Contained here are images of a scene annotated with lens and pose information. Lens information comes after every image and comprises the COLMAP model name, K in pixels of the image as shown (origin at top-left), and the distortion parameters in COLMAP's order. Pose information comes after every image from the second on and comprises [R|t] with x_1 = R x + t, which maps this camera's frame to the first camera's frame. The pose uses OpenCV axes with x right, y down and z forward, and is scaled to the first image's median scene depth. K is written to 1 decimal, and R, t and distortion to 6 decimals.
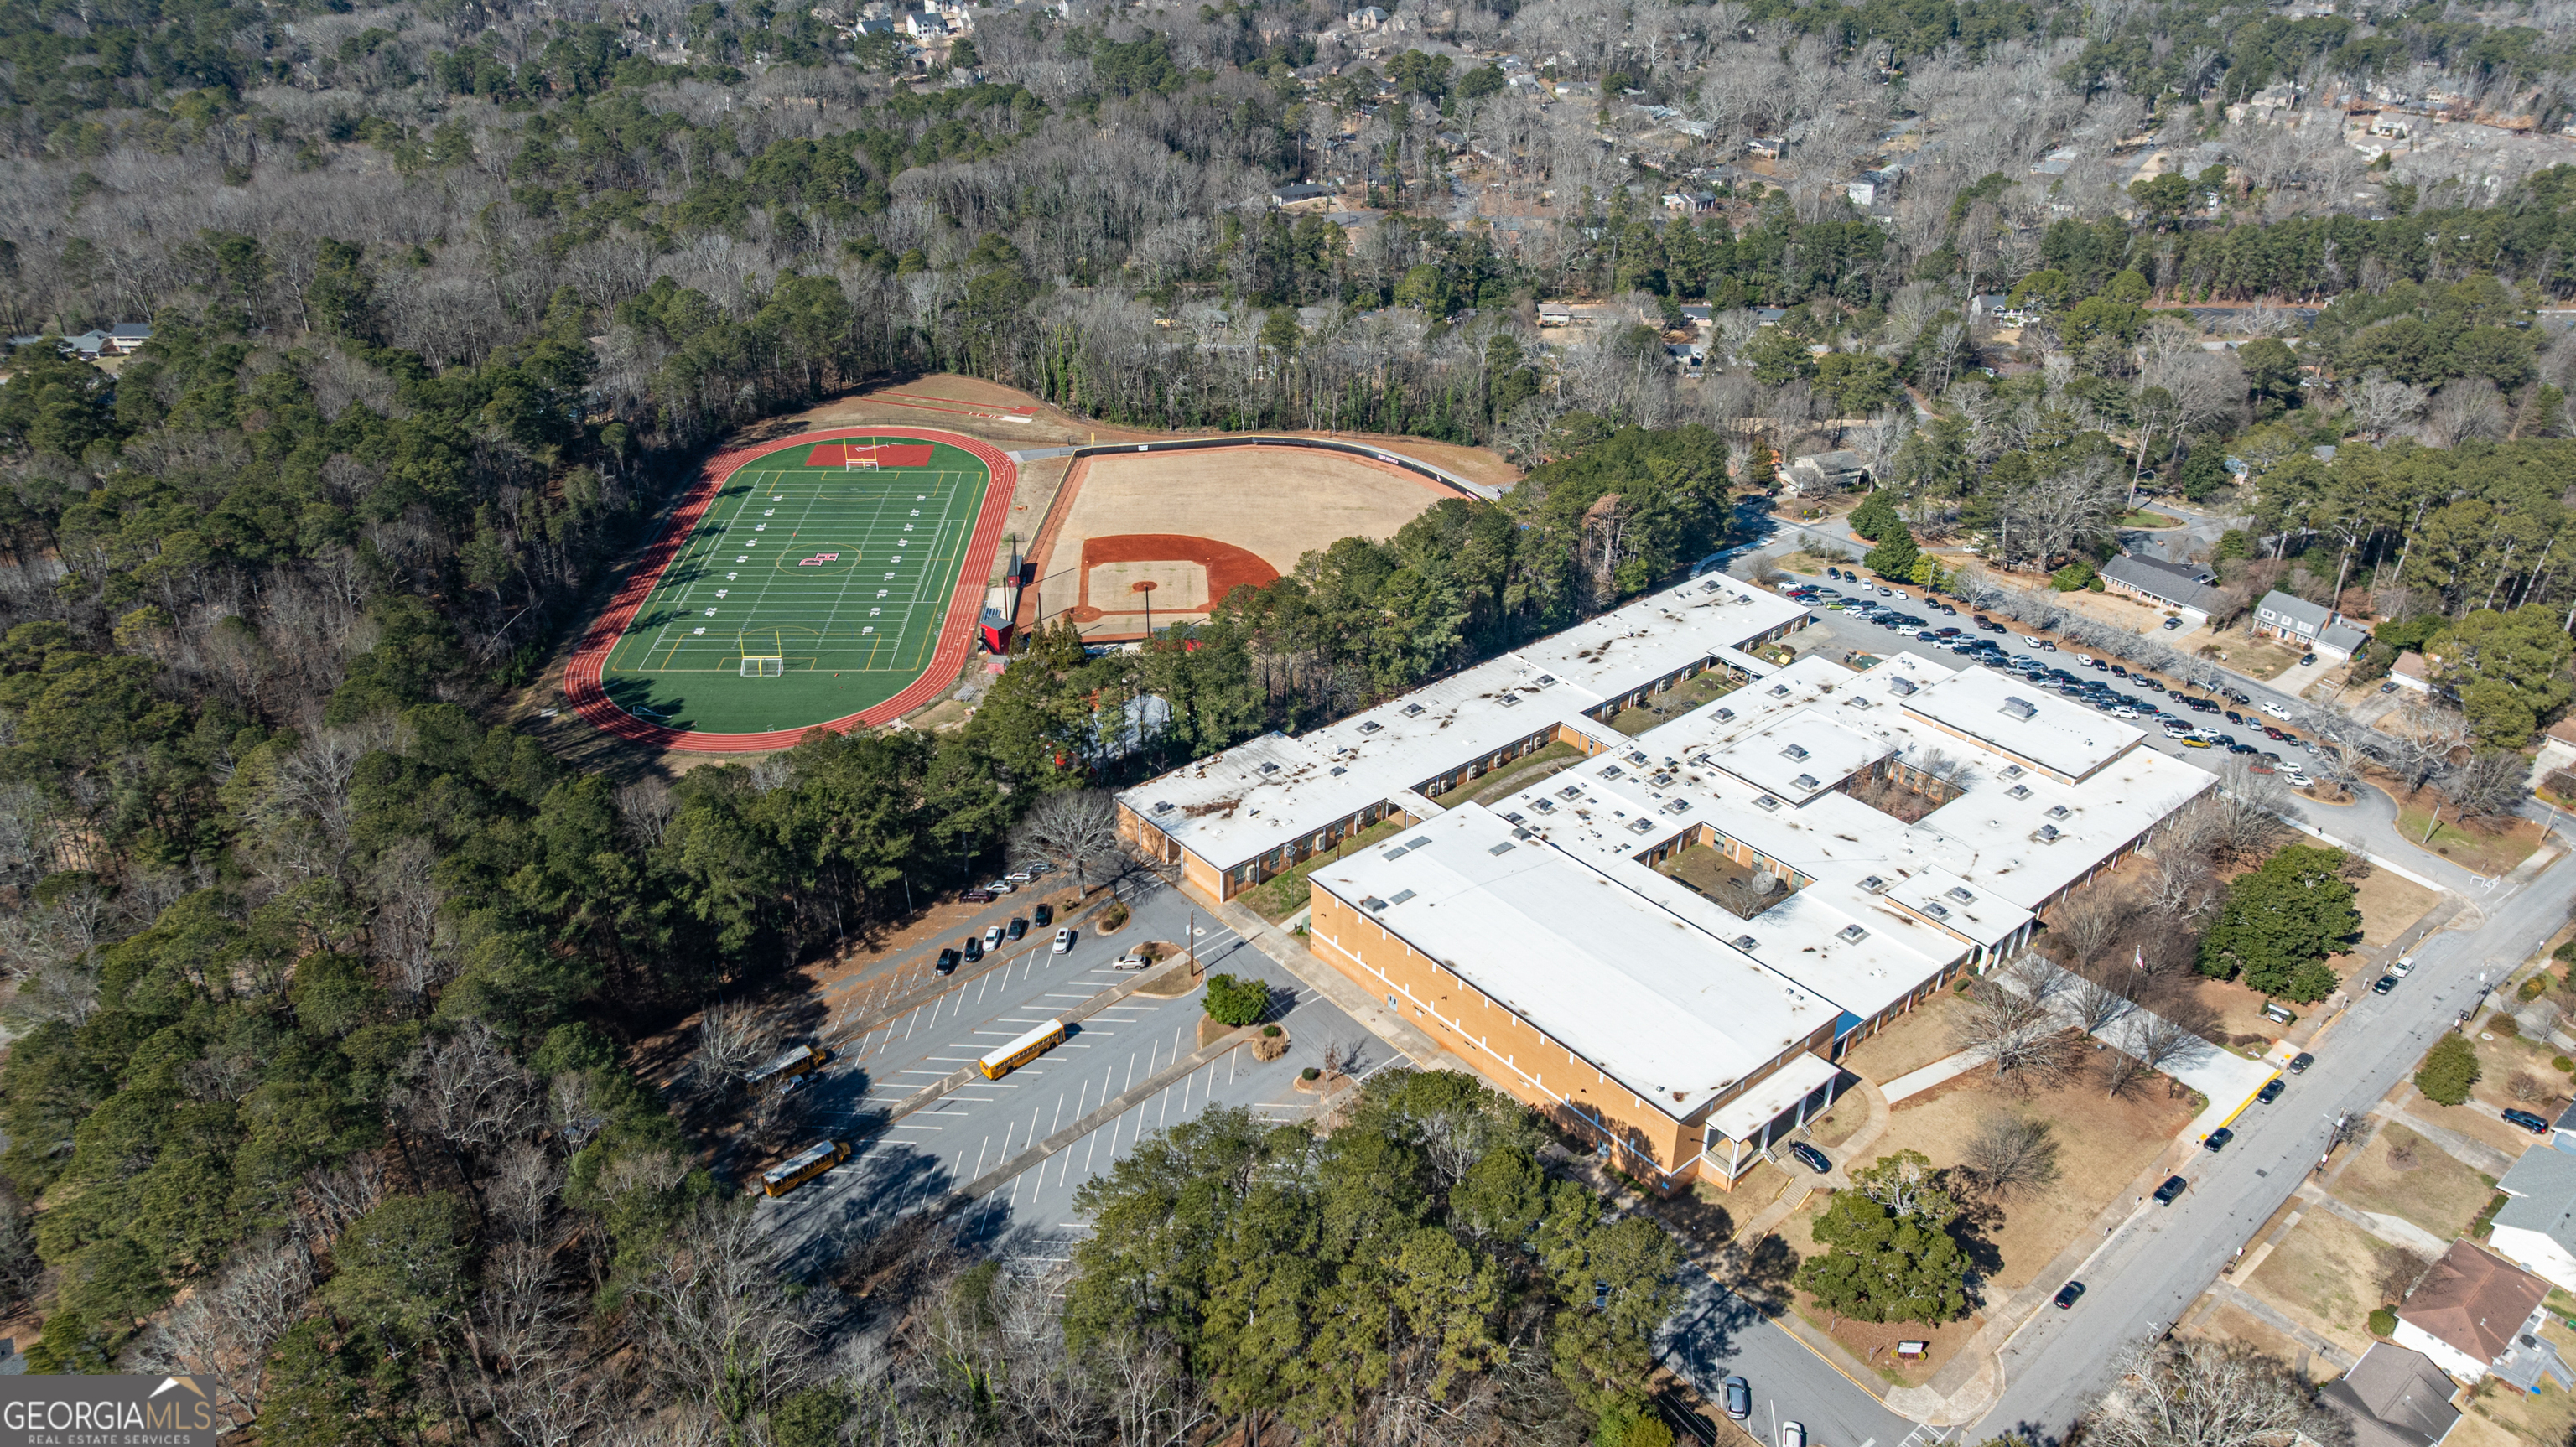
lens RADIAL K [[1806.1, 0, 1286.3], [0, 1806.1, 718.8], [0, 0, 1]] dist [-0.025022, 0.004435]
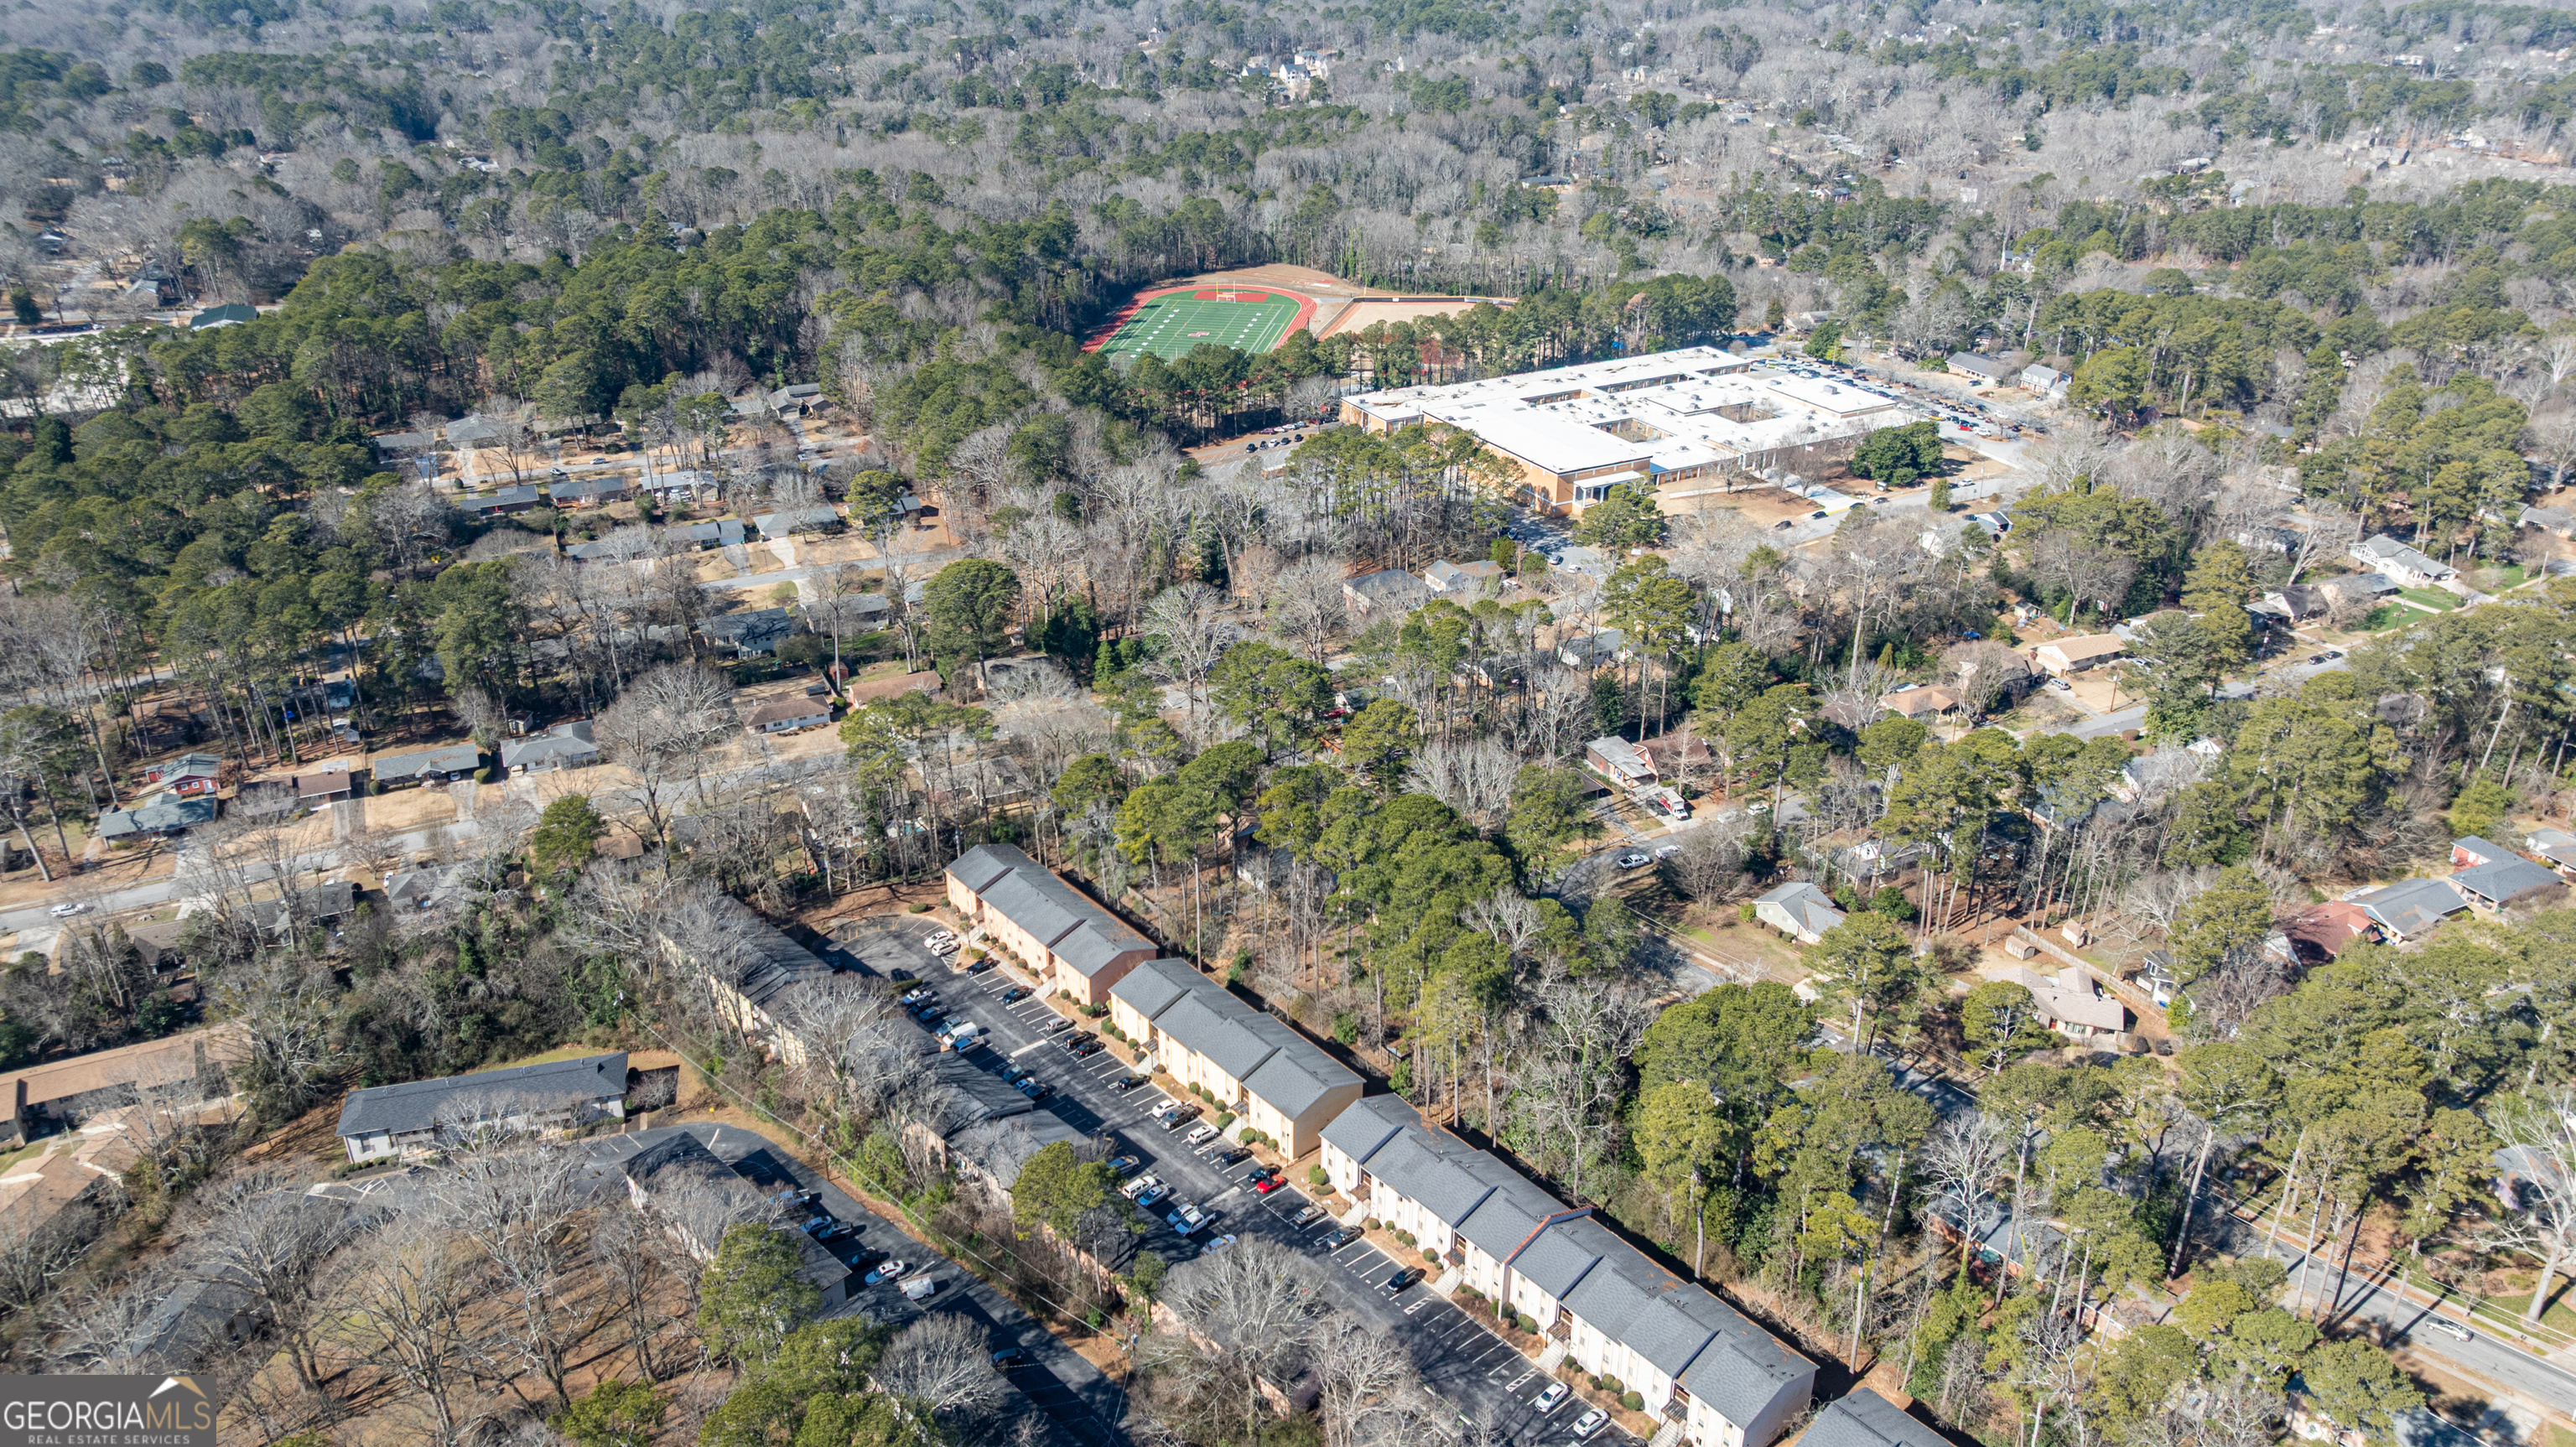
lens RADIAL K [[1806.1, 0, 1291.9], [0, 1806.1, 726.8], [0, 0, 1]] dist [-0.025022, 0.004435]
pose [[0.981596, 0.076470, -0.174988, 0.122838], [-0.083759, 0.995884, -0.034639, 0.256748], [0.171619, 0.048659, 0.983961, -0.512031]]
